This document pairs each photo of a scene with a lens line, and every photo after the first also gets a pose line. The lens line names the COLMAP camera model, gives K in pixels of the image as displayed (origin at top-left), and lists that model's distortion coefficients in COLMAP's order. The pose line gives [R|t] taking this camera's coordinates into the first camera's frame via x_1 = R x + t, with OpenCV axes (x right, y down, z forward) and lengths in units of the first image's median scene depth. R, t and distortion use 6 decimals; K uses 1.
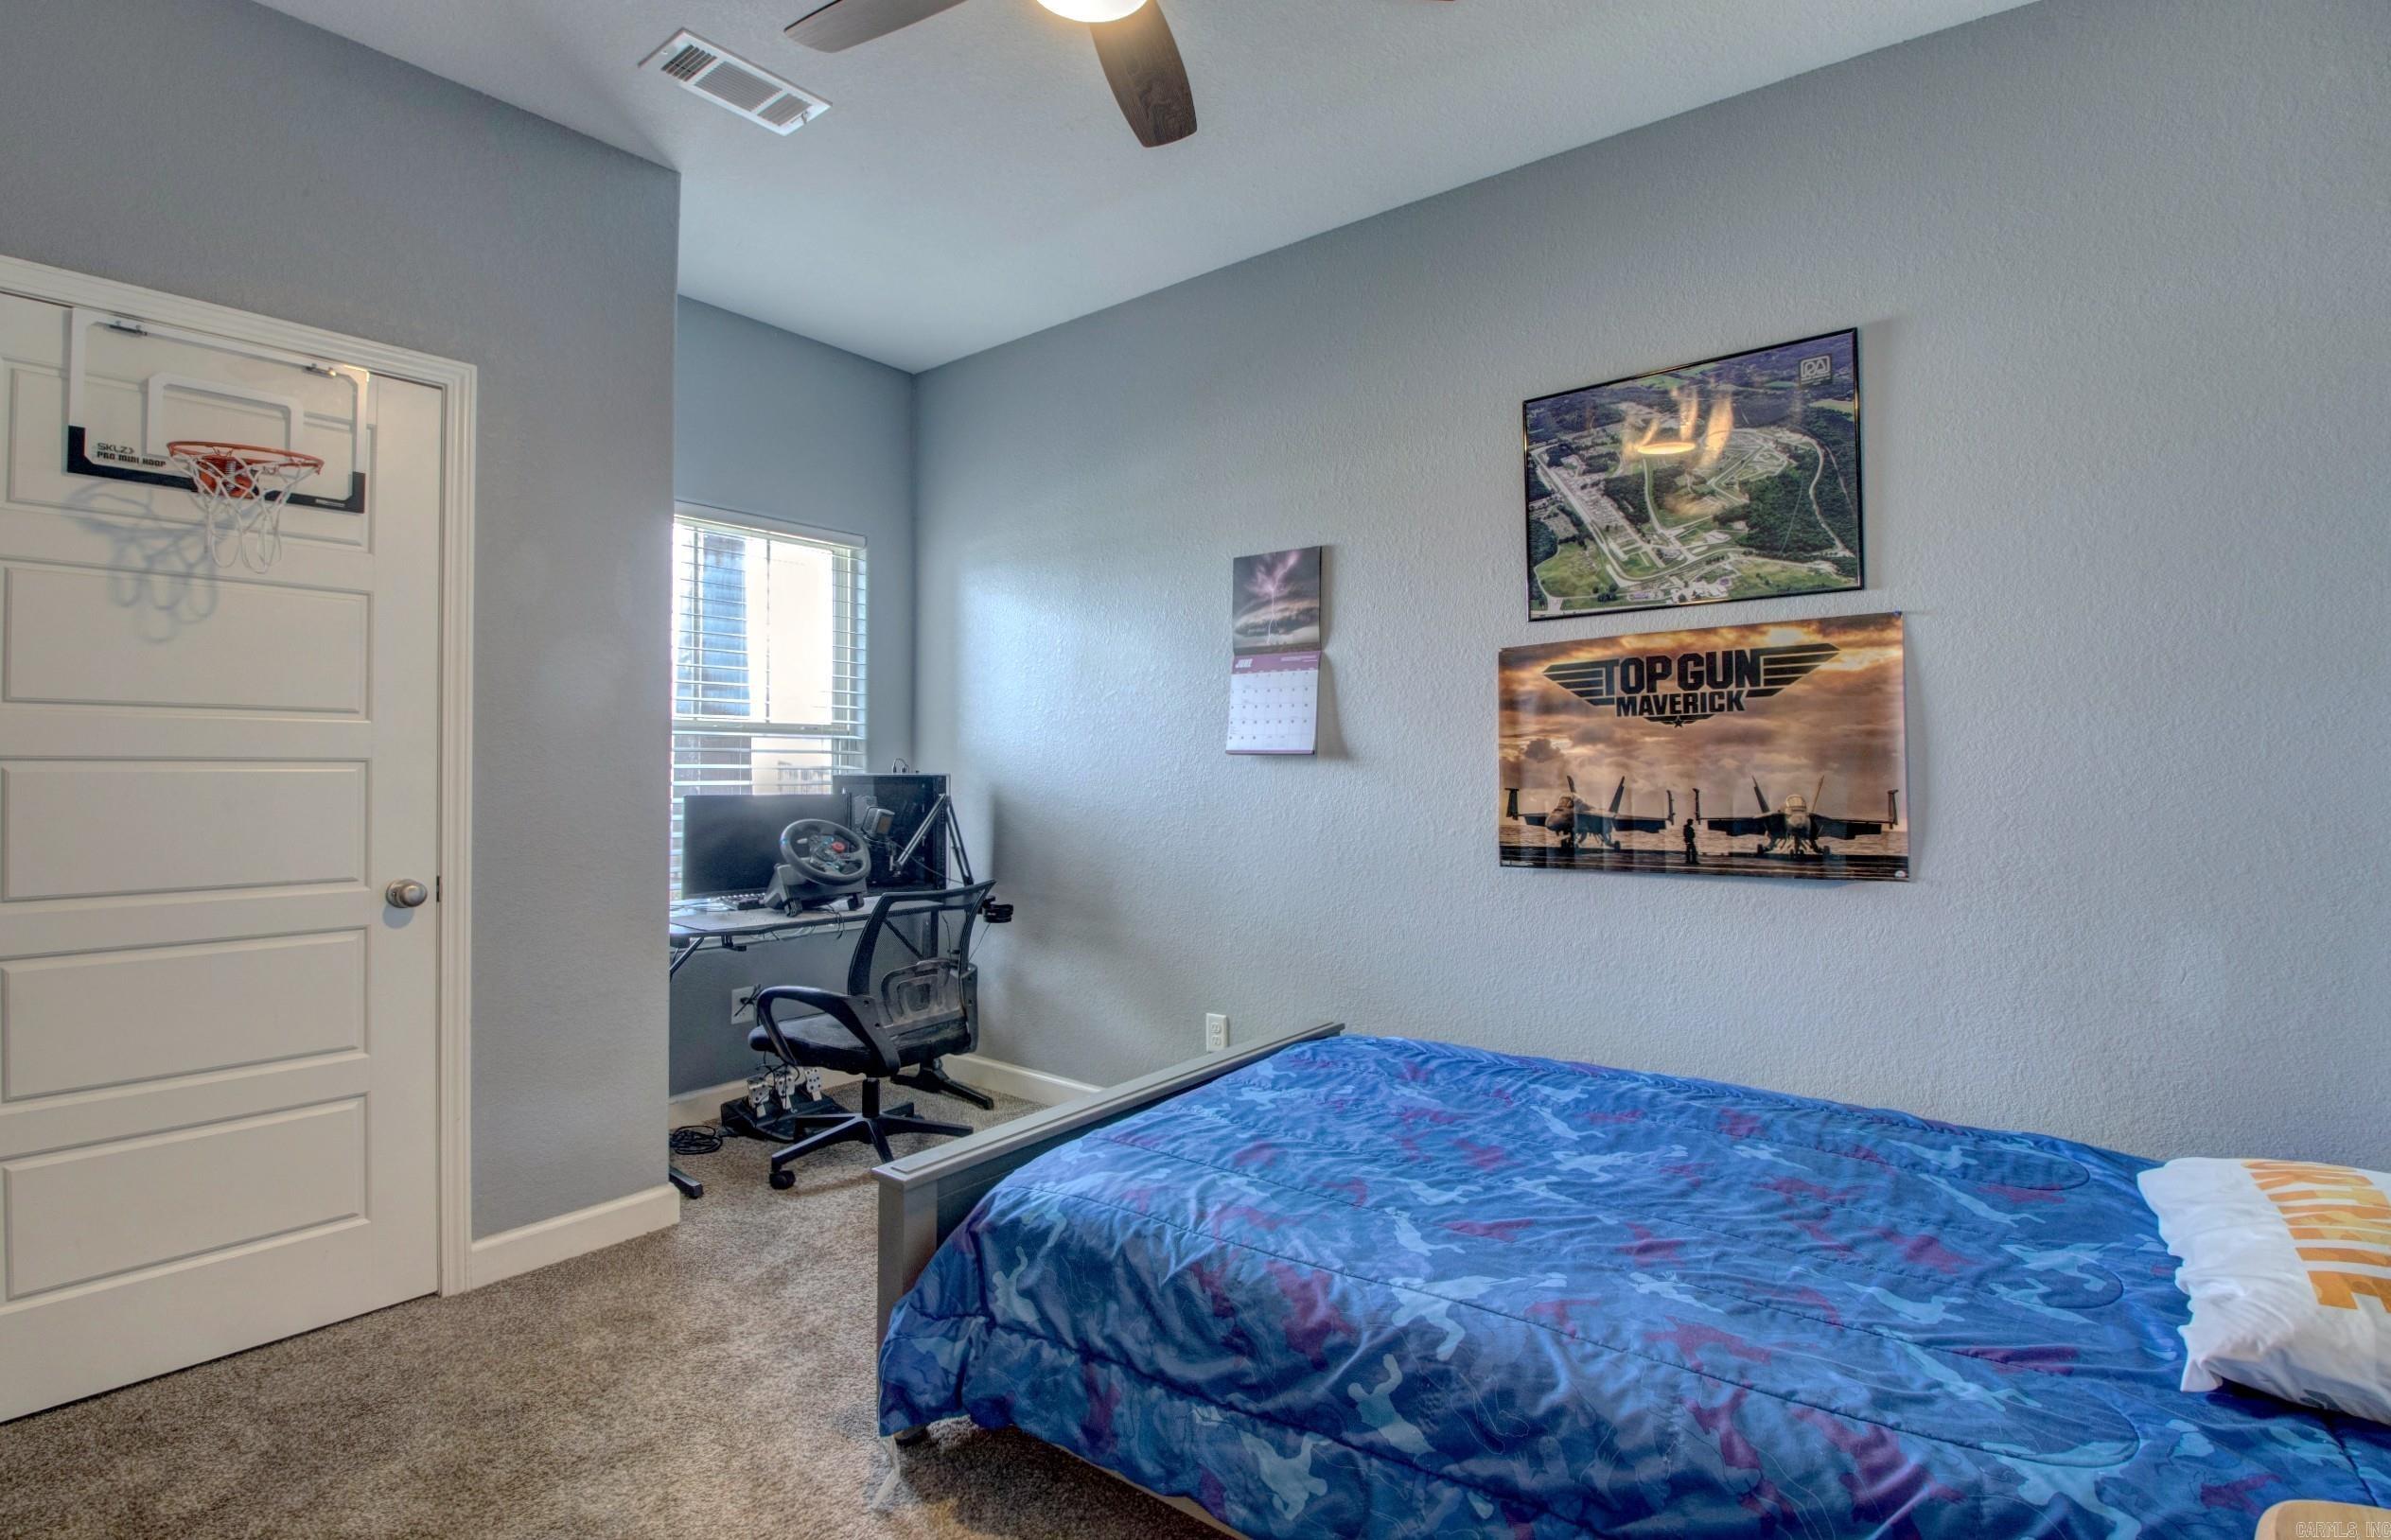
lens RADIAL K [[1119.0, 0, 1181.5], [0, 1119.0, 761.6], [0, 0, 1]] dist [0.031285, -0.045292]
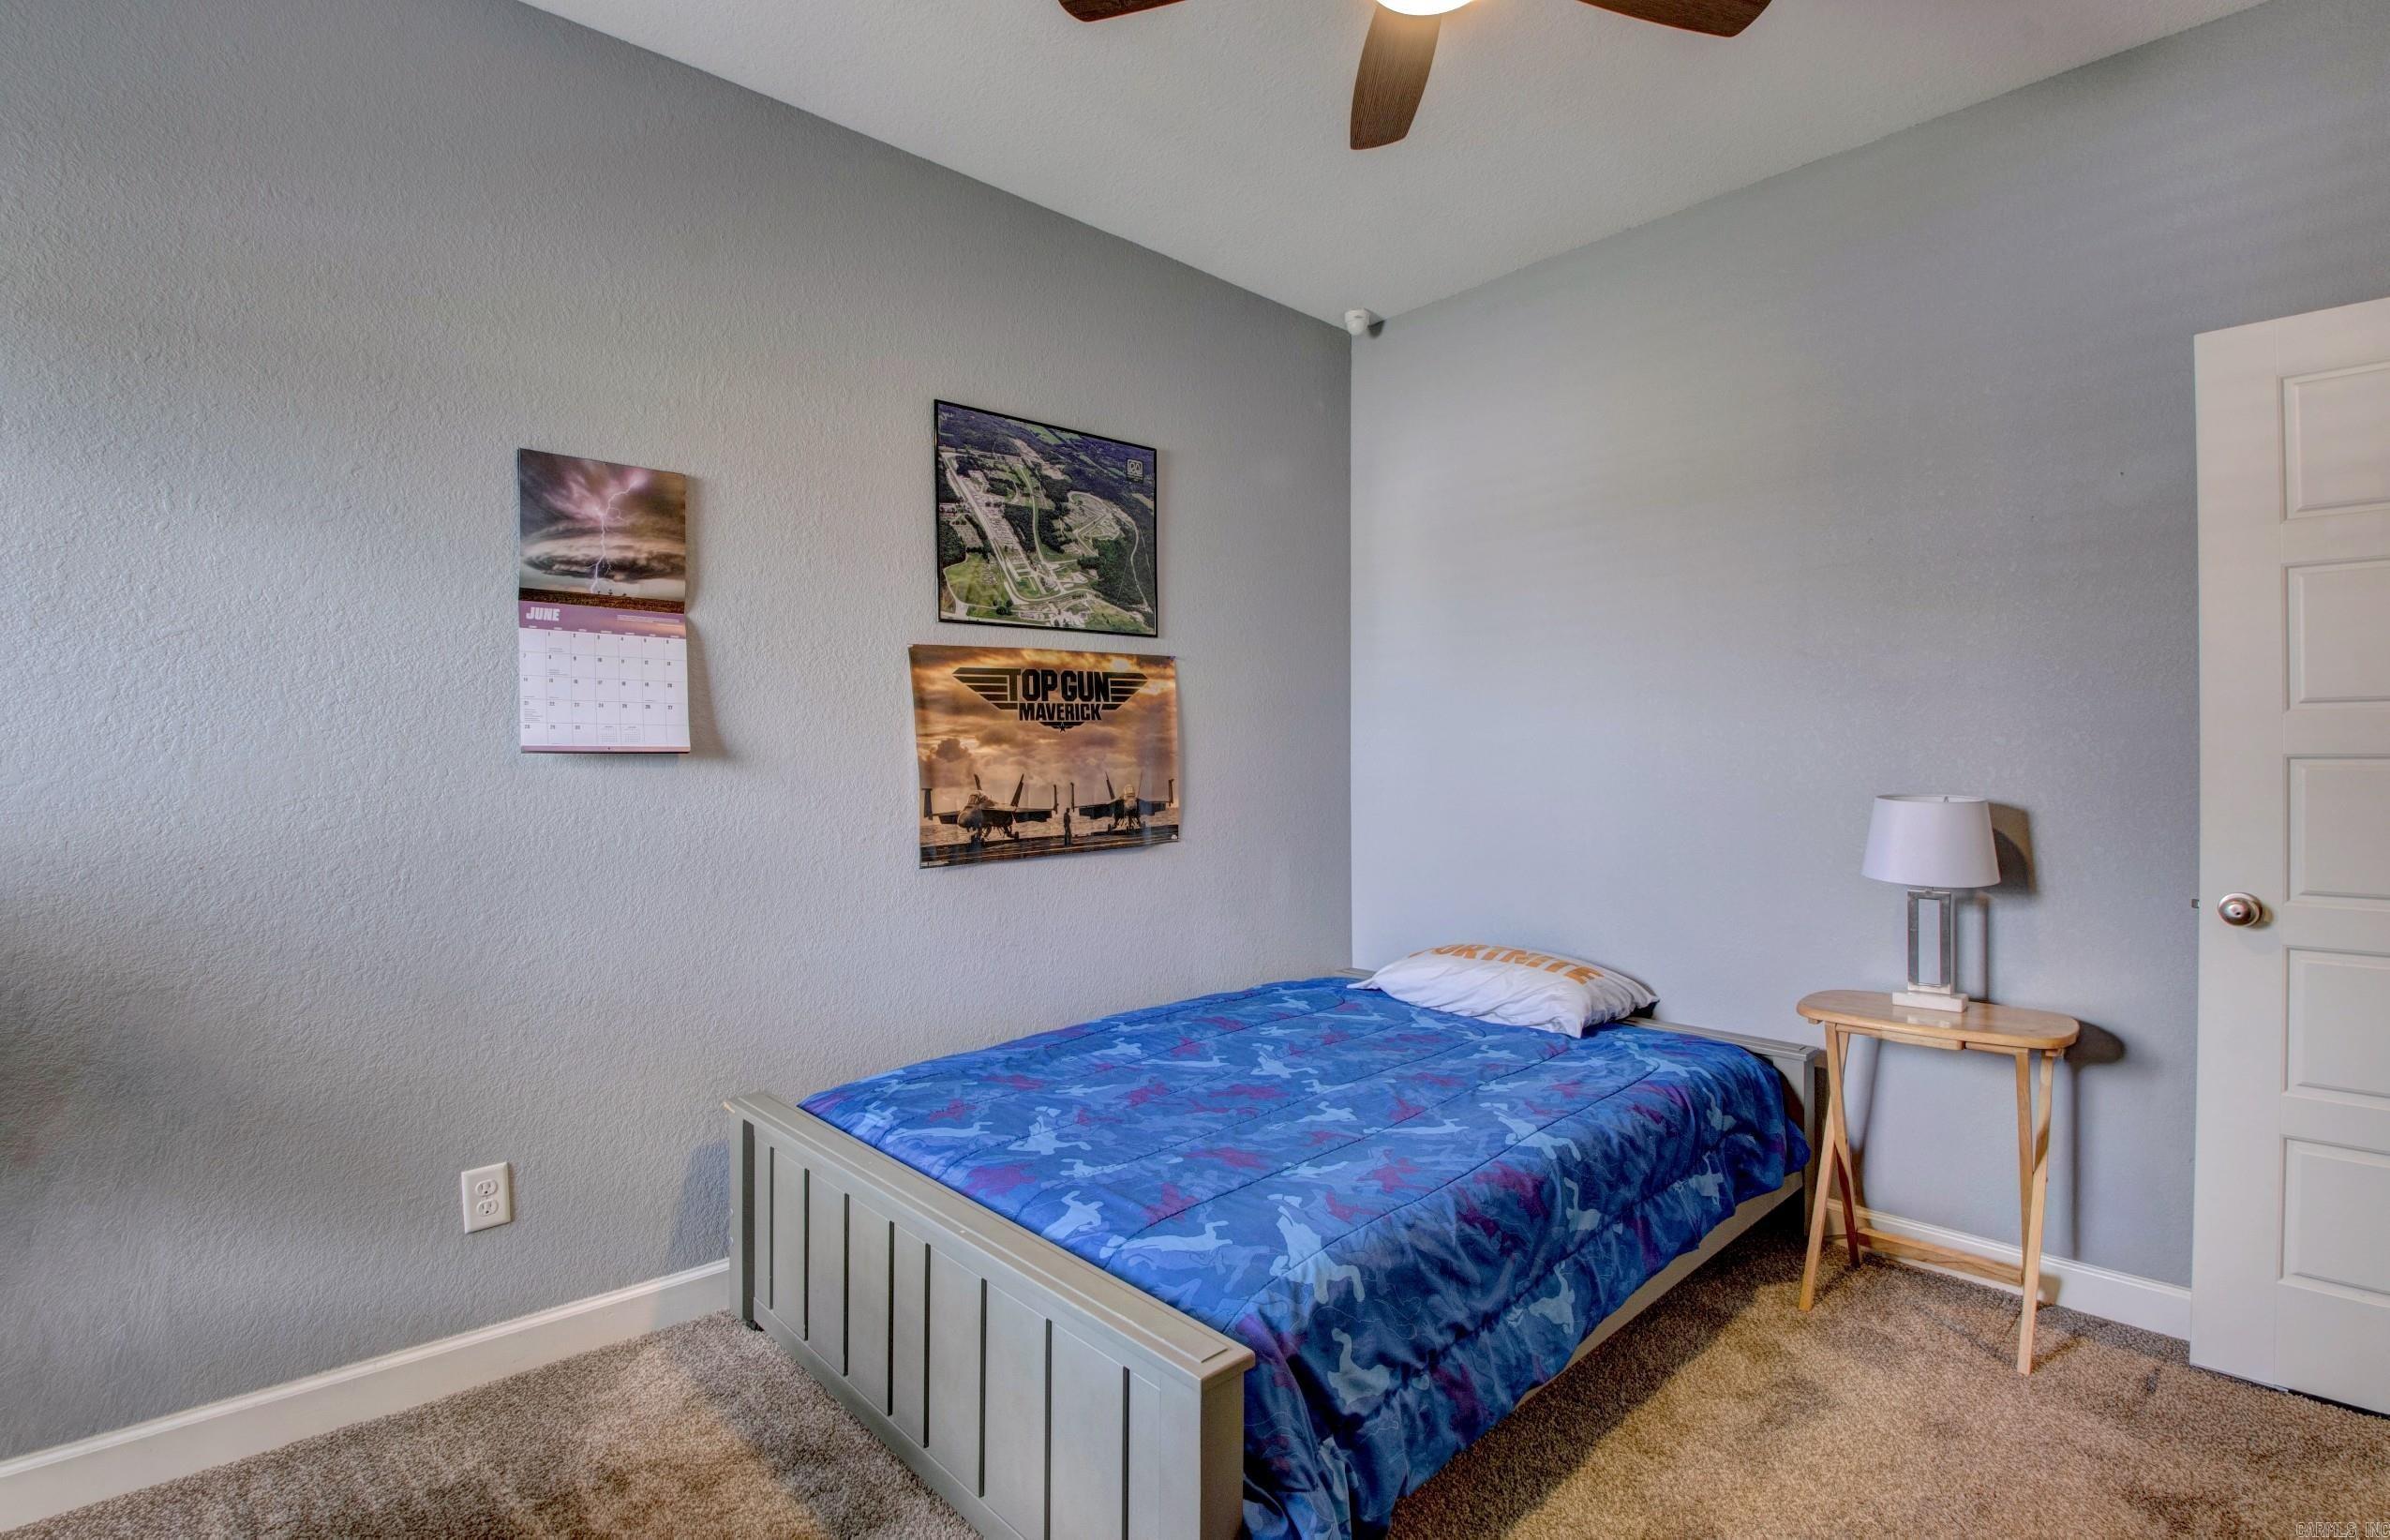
lens RADIAL K [[1118.7, 0, 1181.0], [0, 1118.7, 761.6], [0, 0, 1]] dist [0.031285, -0.045292]
pose [[0.151955, -0.005132, 0.988374, -0.694336], [0.002532, 0.999985, 0.004803, -0.004006], [-0.988384, 0.001773, 0.151966, 0.678603]]
